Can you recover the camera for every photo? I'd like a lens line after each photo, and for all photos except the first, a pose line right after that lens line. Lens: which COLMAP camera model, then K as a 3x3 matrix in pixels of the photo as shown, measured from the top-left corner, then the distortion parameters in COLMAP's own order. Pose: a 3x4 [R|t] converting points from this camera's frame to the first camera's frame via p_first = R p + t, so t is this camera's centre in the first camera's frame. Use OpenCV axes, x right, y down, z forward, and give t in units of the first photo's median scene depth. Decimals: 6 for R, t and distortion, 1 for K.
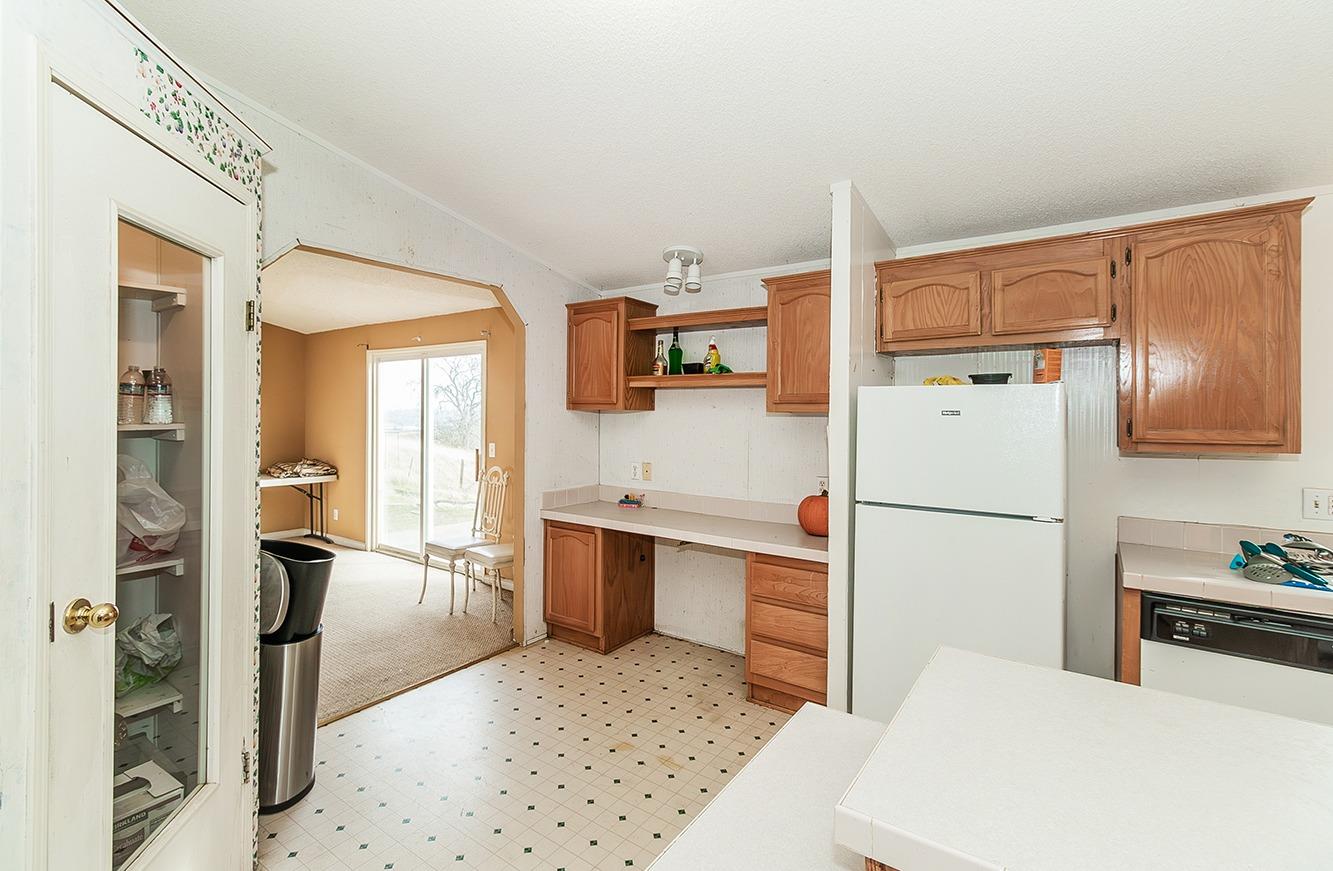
lens RADIAL K [[599.2, 0, 662.0], [0, 599.2, 433.0], [0, 0, 1]] dist [-0.001213, -0.000304]
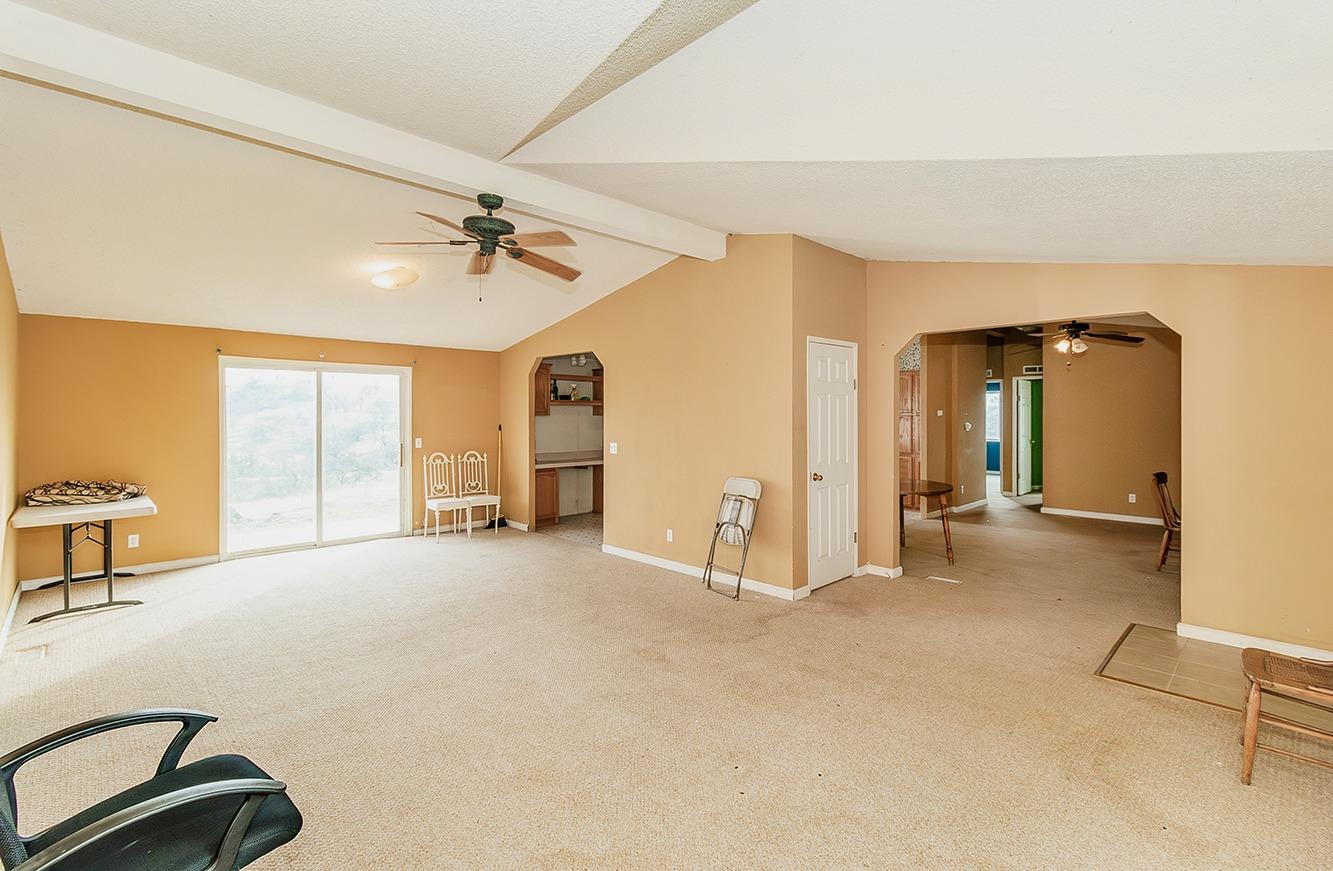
lens RADIAL K [[596.7, 0, 668.6], [0, 596.7, 414.6], [0, 0, 1]] dist [0.002325, 0.000787]
pose [[0.175355, -0.016605, 0.984365, -1.426730], [0.021834, 0.999677, 0.012974, -0.040747], [-0.984263, 0.019217, 0.175661, 0.128590]]
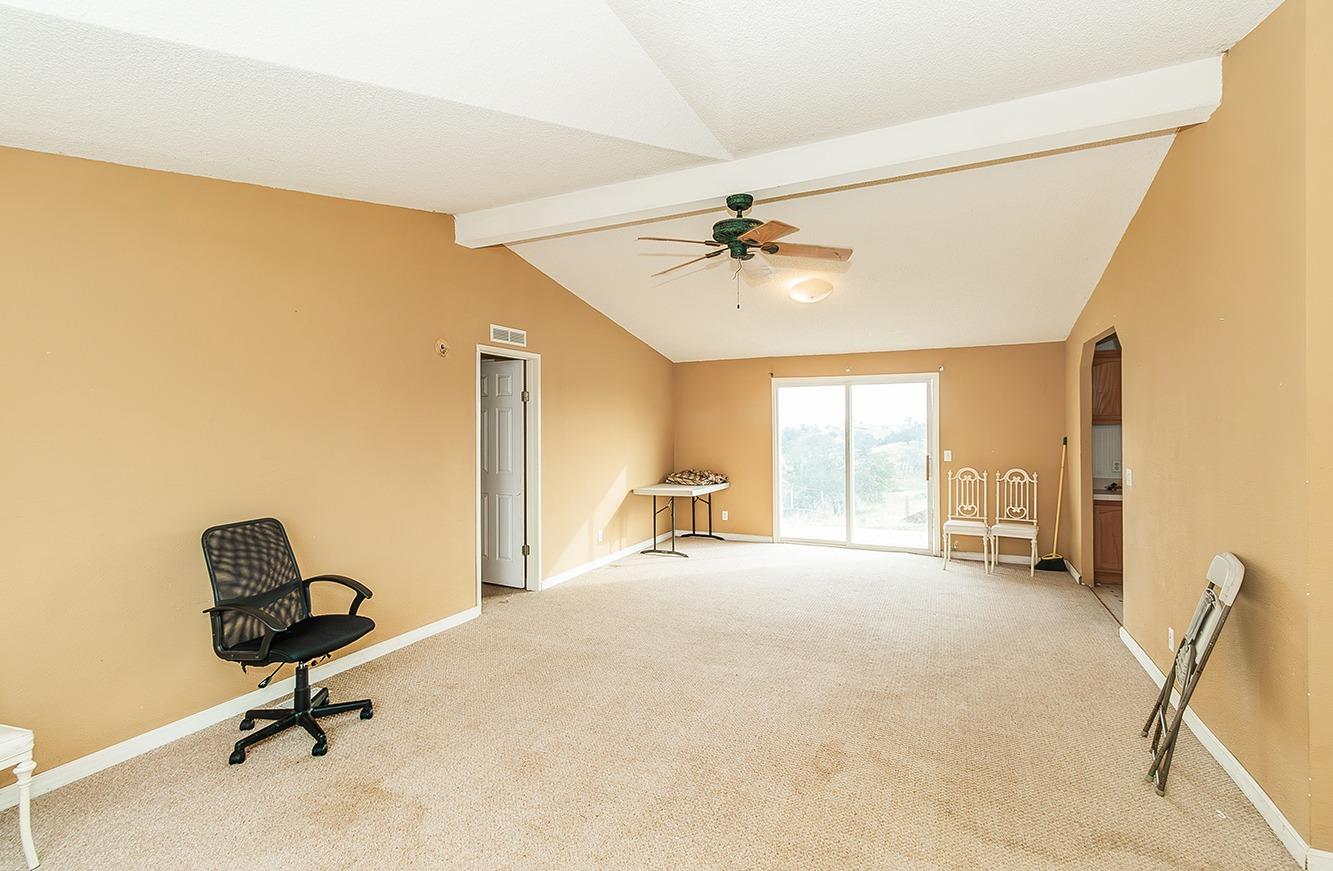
lens RADIAL K [[599.2, 0, 662.0], [0, 599.2, 433.0], [0, 0, 1]] dist [-0.001213, -0.000304]
pose [[0.984801, -0.024373, 0.171970, -1.001713], [0.025617, 0.999659, -0.005017, -0.027527], [-0.171789, 0.009347, 0.985089, -0.169206]]
